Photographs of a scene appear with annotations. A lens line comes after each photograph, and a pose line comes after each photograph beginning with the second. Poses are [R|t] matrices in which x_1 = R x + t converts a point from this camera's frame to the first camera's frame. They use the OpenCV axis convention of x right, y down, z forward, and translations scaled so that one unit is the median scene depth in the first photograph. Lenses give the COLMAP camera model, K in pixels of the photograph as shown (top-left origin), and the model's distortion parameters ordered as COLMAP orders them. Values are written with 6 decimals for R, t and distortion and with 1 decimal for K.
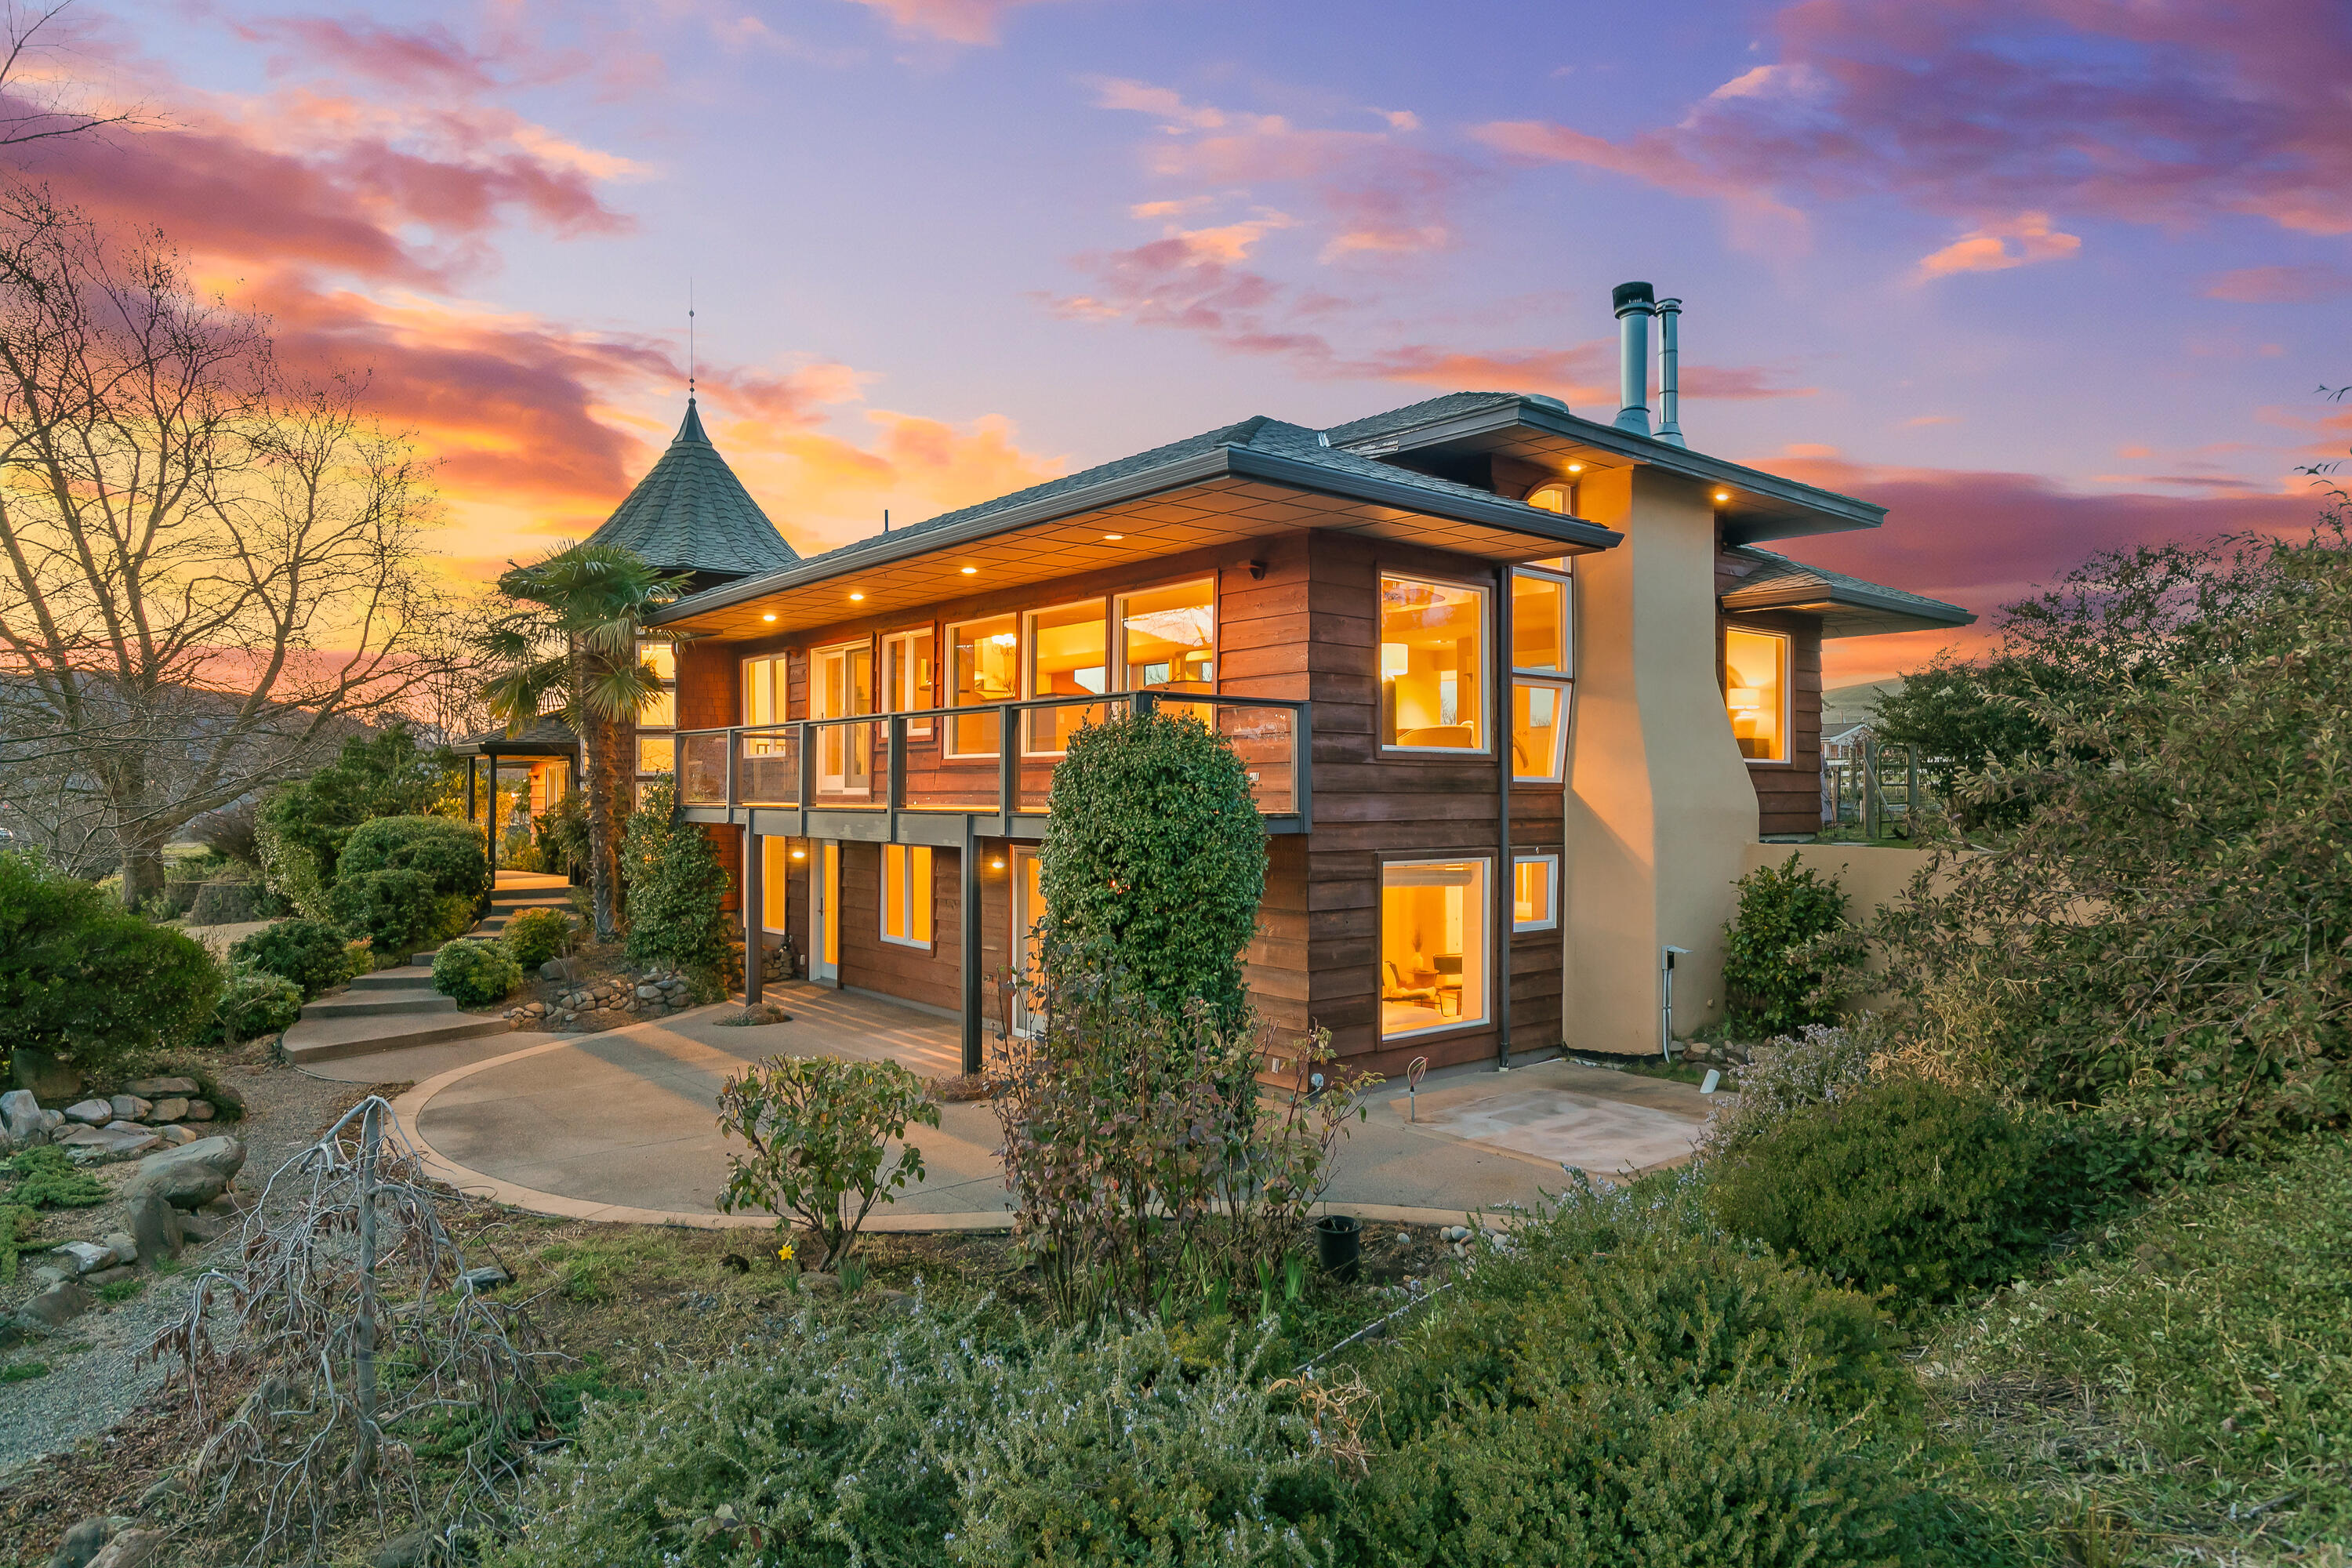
lens RADIAL K [[1358.2, 0, 1179.2], [0, 1358.2, 787.6], [0, 0, 1]] dist [0.000425, 0.001511]
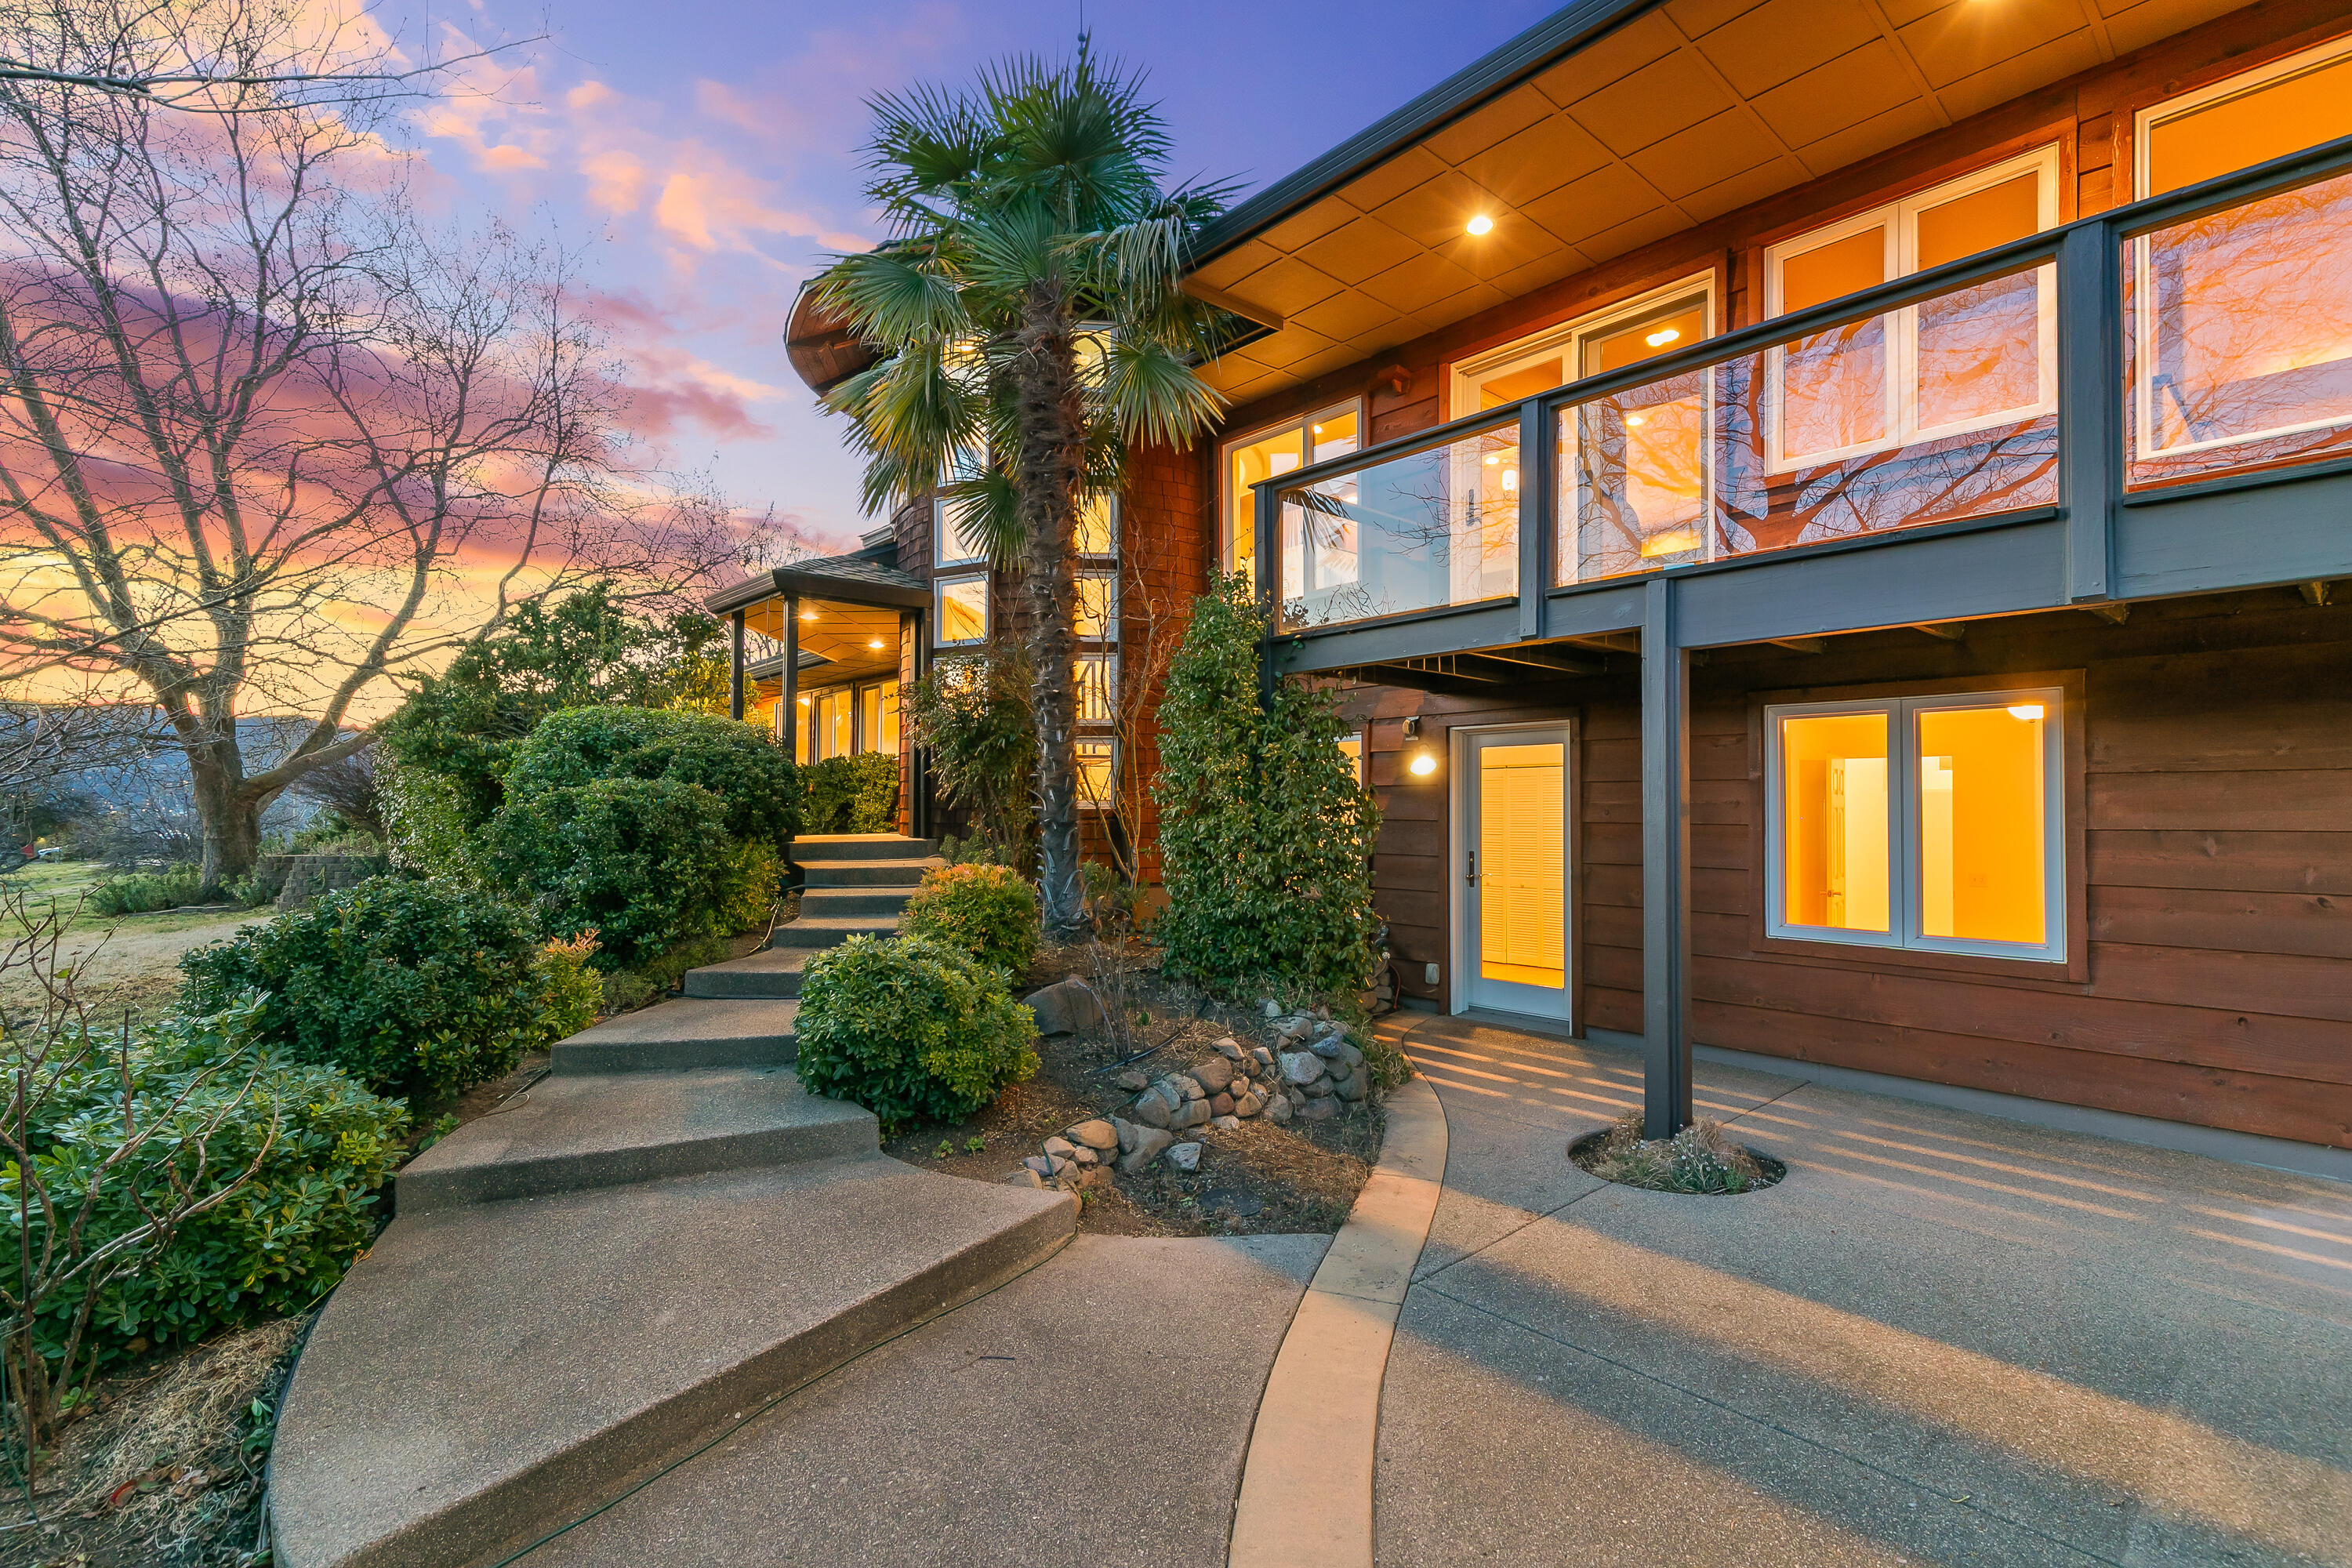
lens RADIAL K [[1097.5, 0, 1218.7], [0, 1097.5, 795.1], [0, 0, 1]] dist [0.007348, -0.001329]
pose [[0.999444, 0.001686, 0.033286, -0.434844], [-0.001405, 0.999963, -0.008456, 0.074221], [-0.033299, 0.008404, 0.999410, 0.688794]]
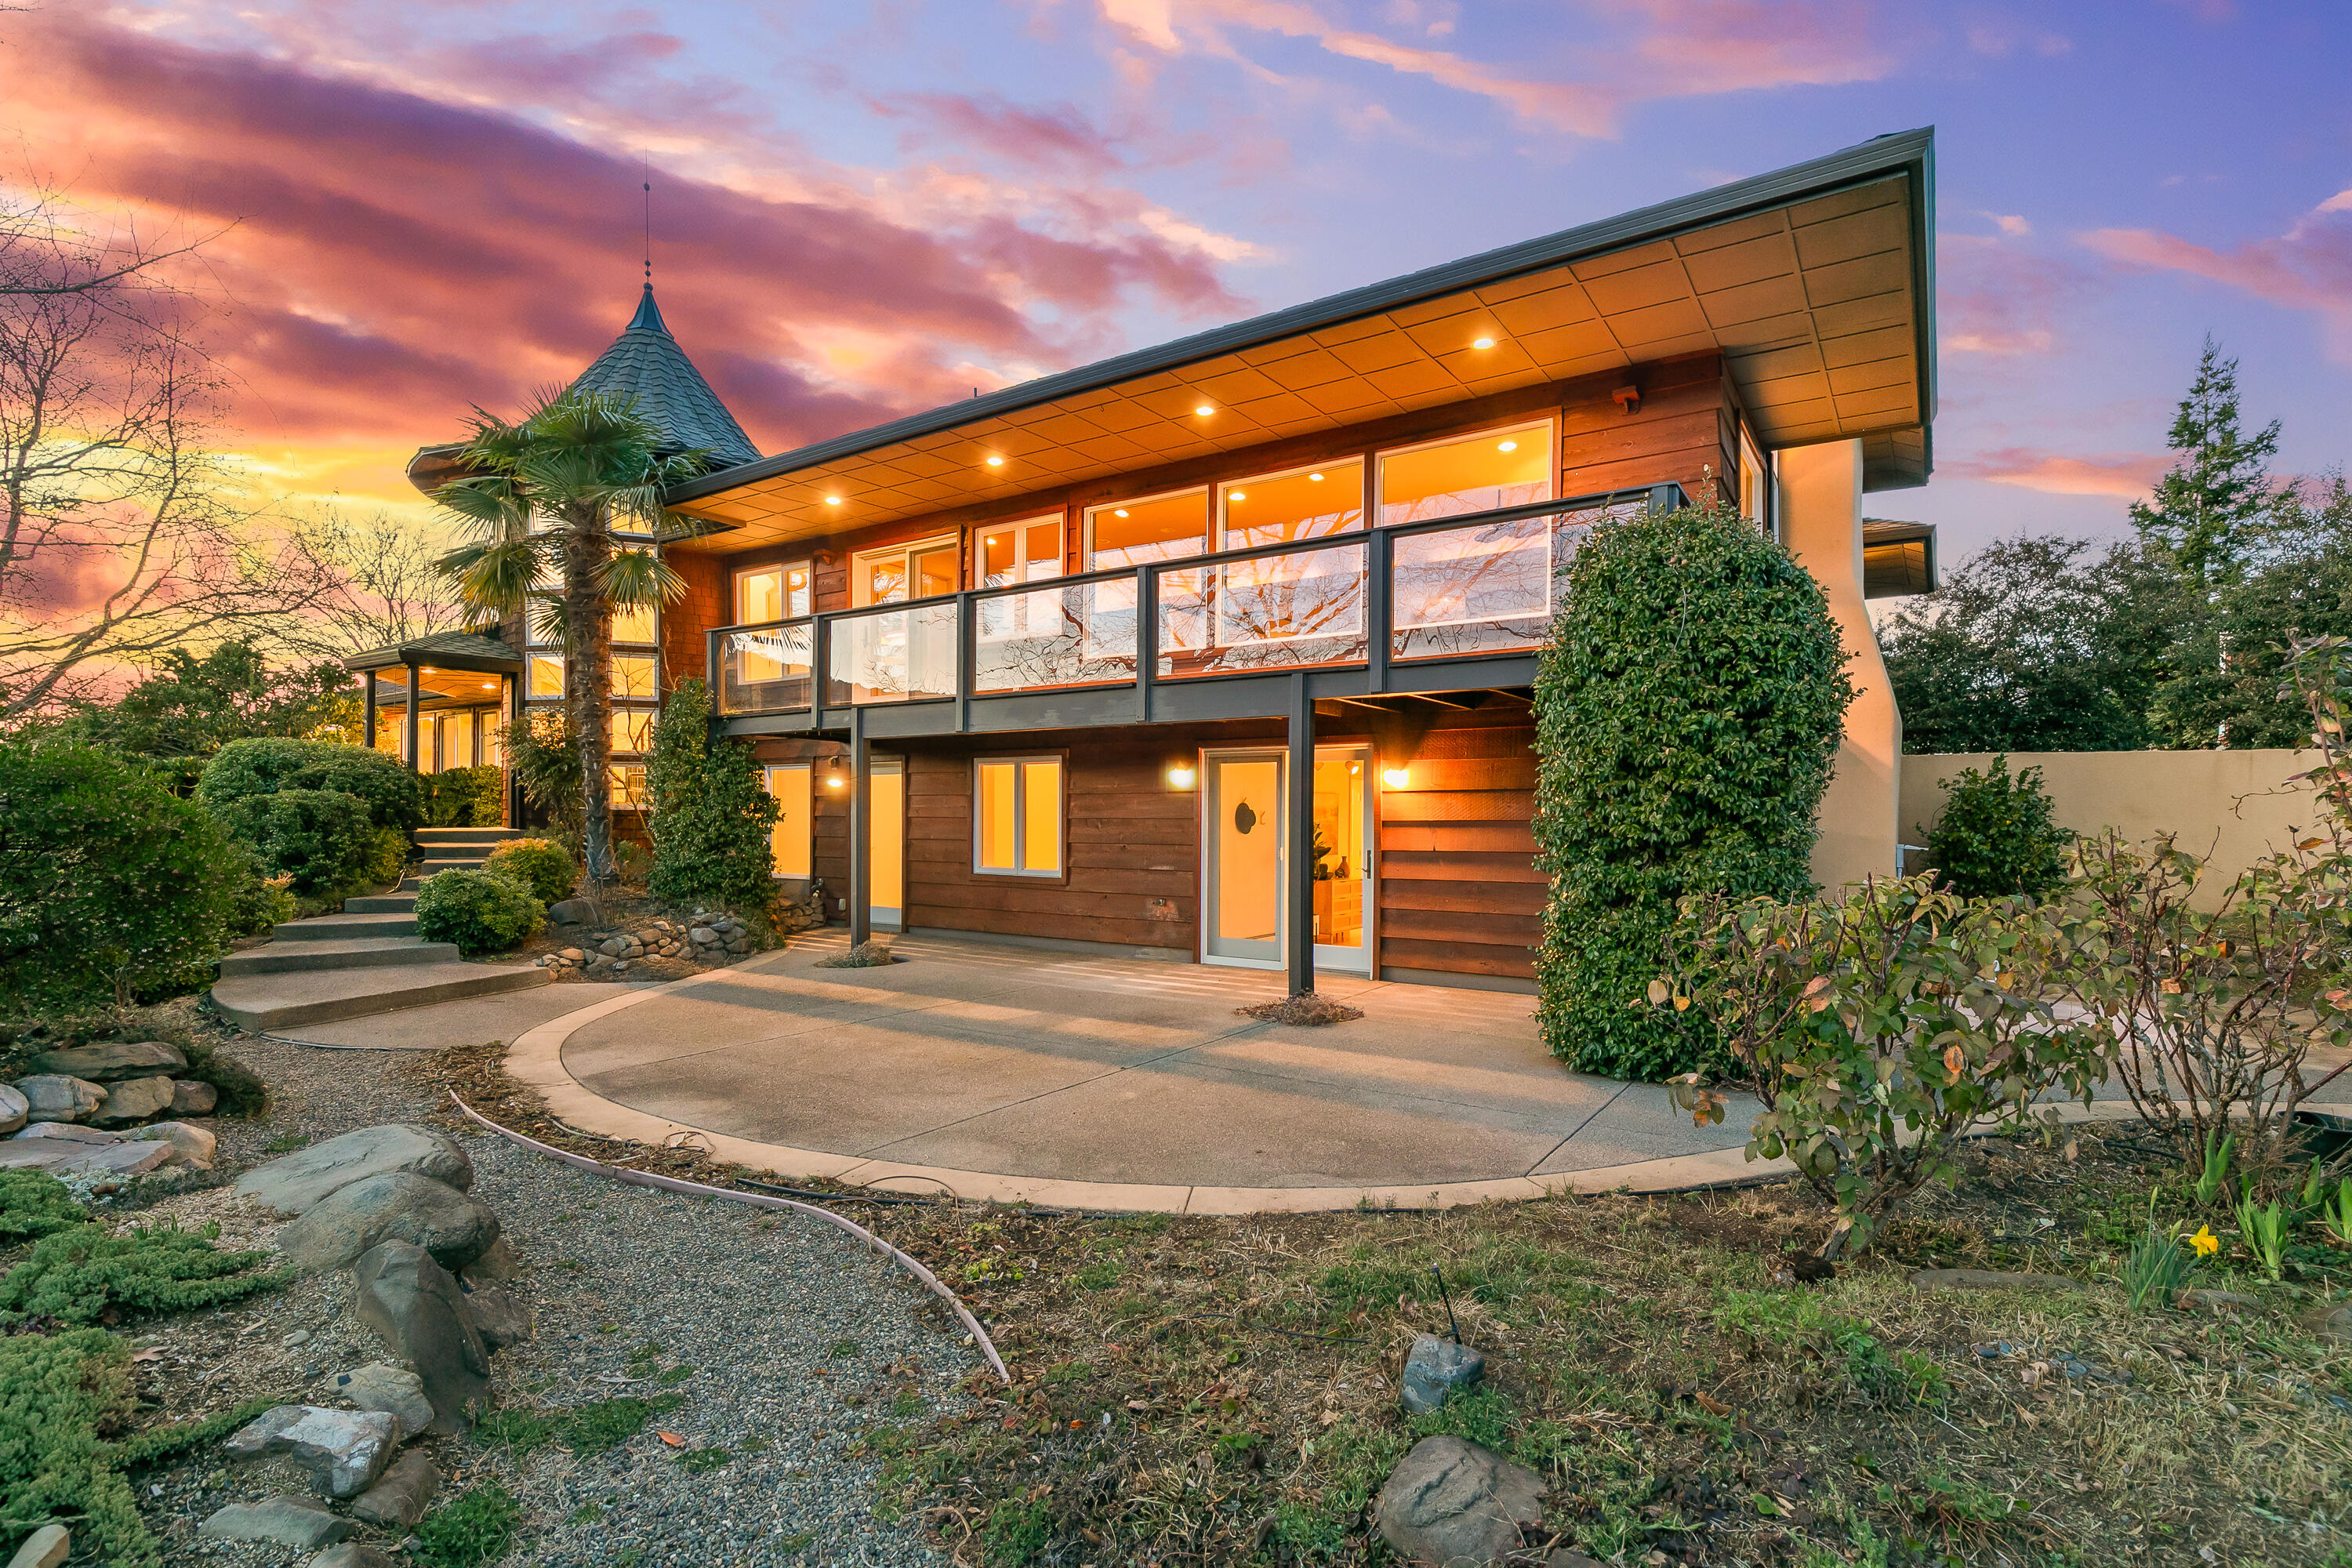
lens RADIAL K [[1097.5, 0, 1218.3], [0, 1097.5, 825.7], [0, 0, 1]] dist [0.007348, -0.001329]
pose [[0.958619, 0.000605, 0.284693, -0.287916], [-0.004960, 0.999881, 0.014576, 0.074609], [-0.284650, -0.015385, 0.958508, 0.282672]]
